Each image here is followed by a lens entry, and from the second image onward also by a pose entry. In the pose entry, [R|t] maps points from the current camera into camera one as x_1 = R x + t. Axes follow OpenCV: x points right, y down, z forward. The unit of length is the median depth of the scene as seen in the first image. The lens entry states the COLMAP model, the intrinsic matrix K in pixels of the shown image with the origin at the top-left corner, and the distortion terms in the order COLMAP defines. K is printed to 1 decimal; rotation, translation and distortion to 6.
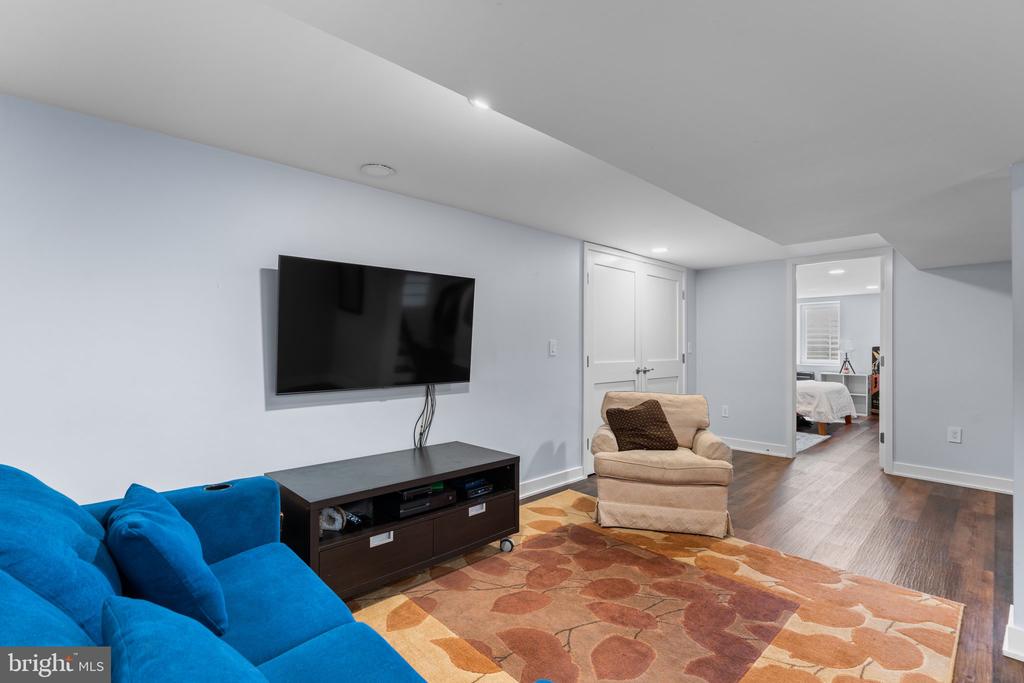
lens RADIAL K [[472.7, 0, 503.9], [0, 472.7, 349.9], [0, 0, 1]] dist [-0.013415, 0.000276]
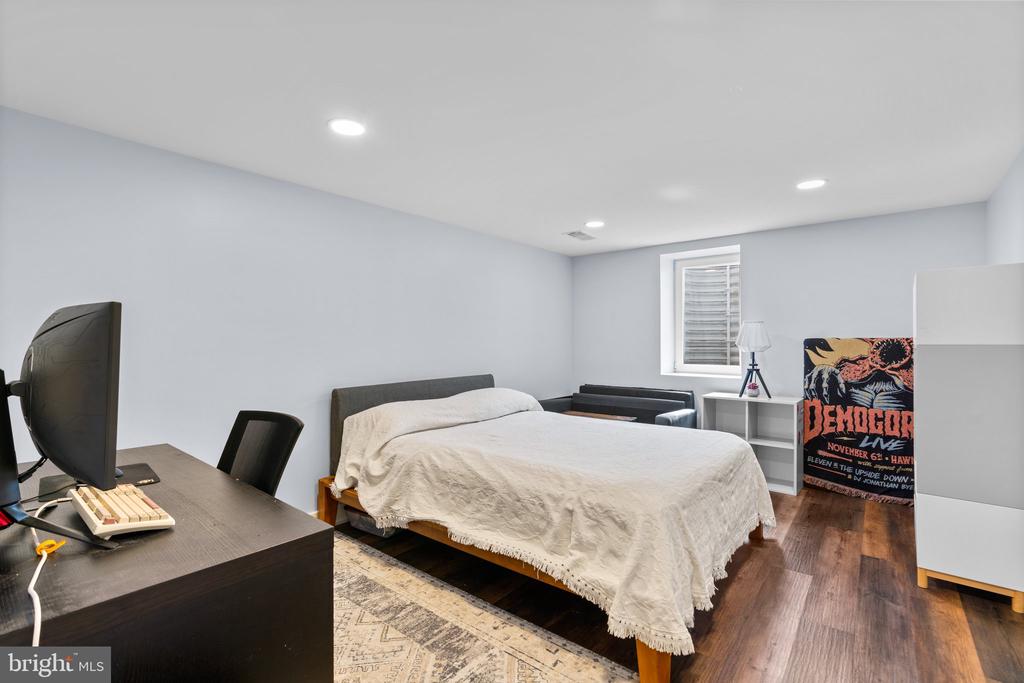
lens RADIAL K [[459.7, 0, 520.7], [0, 459.7, 337.7], [0, 0, 1]] dist [0.000734, 0.000081]
pose [[0.988855, 0.003641, 0.148839, 0.438374], [-0.001239, 0.999868, -0.016224, -0.000887], [-0.148878, 0.015859, 0.988728, 0.588783]]
